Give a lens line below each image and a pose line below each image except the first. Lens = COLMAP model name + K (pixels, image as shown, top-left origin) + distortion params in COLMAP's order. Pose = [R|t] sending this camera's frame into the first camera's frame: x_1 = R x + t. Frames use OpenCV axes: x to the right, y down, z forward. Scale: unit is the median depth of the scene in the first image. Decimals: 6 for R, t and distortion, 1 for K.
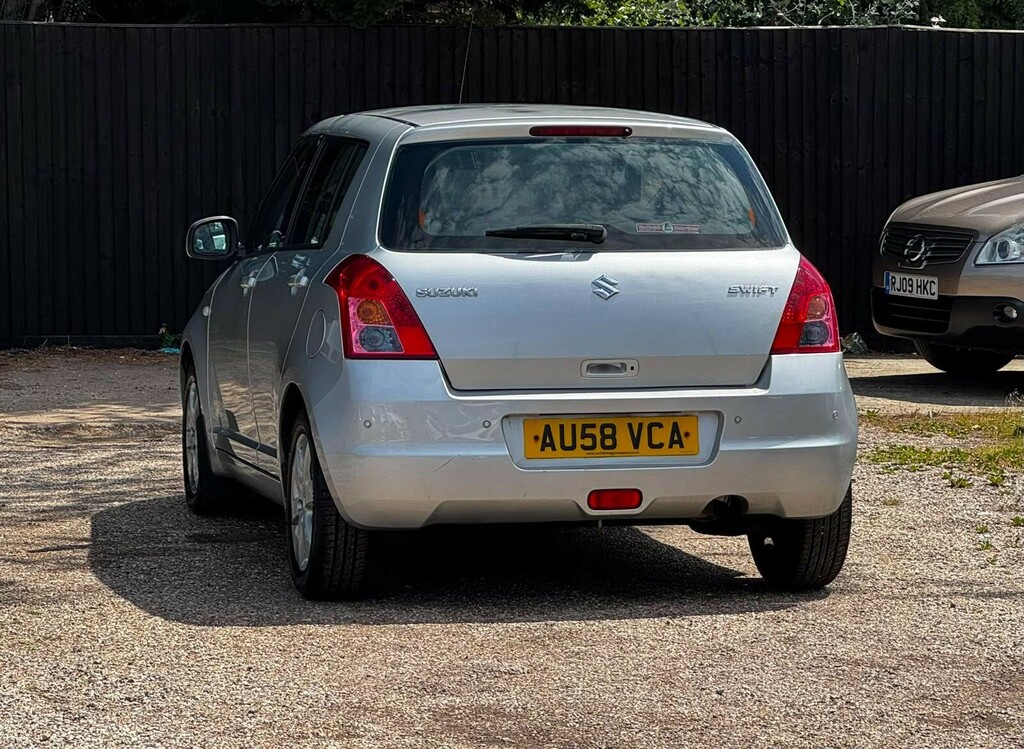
lens RADIAL K [[3431.3, 0, 512.0], [0, 3431.3, 374.5], [0, 0, 1]] dist [-0.000856, 1.009040]
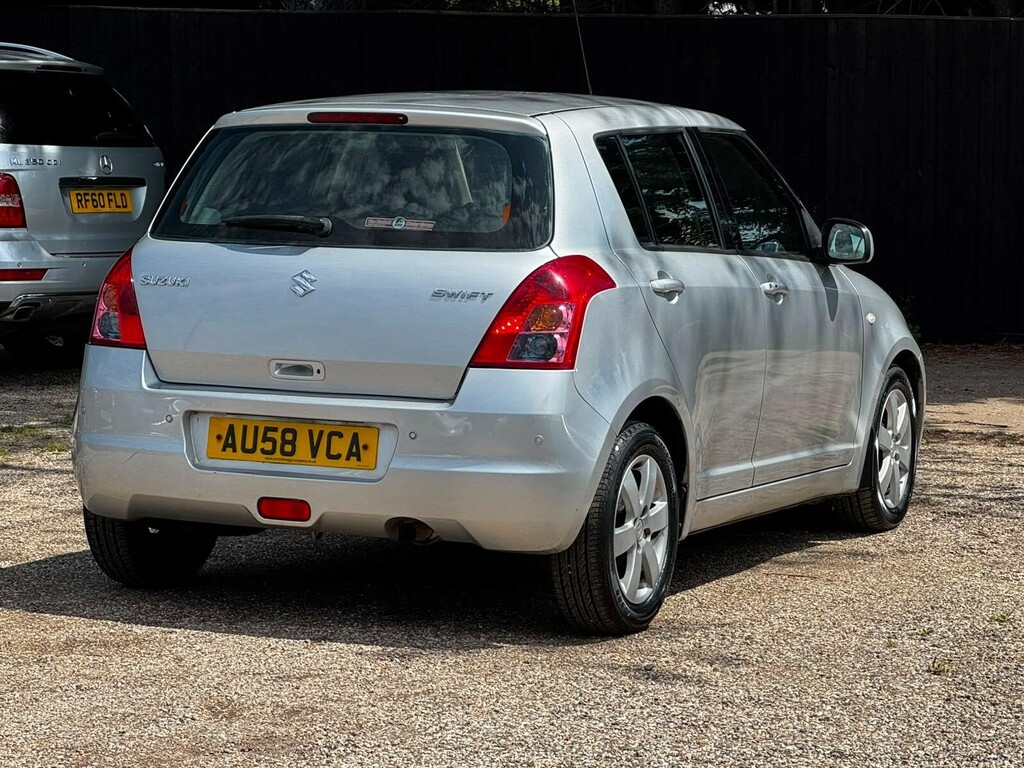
lens RADIAL K [[3144.0, 0, 512.0], [0, 3144.0, 384.0], [0, 0, 1]] dist [-0.014727, 1.920018]
pose [[0.782058, 0.067459, -0.619544, 0.605226], [-0.062700, 0.997597, 0.029477, -0.026906], [0.620044, 0.015793, 0.784408, 0.360688]]
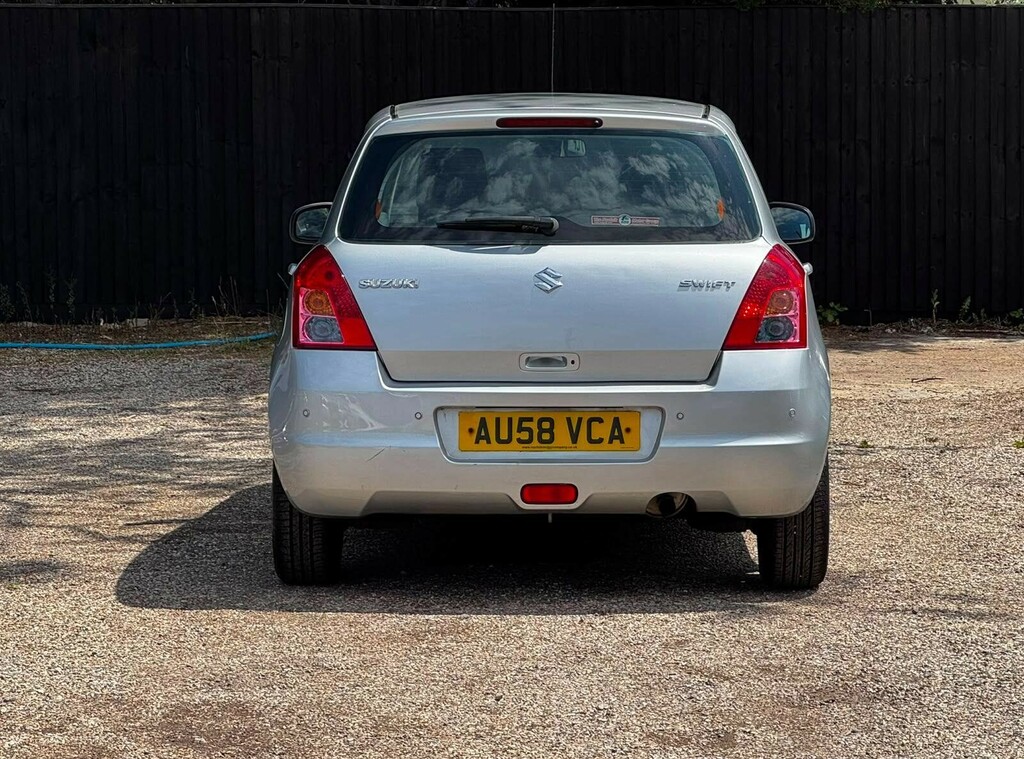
lens RADIAL K [[3255.9, 0, 512.0], [0, 3255.9, 379.5], [0, 0, 1]] dist [-0.052845, 2.711315]
pose [[0.967749, 0.019128, -0.251189, 0.254151], [-0.015208, 0.999731, 0.017537, -0.013069], [0.251457, -0.013151, 0.967779, 0.083821]]
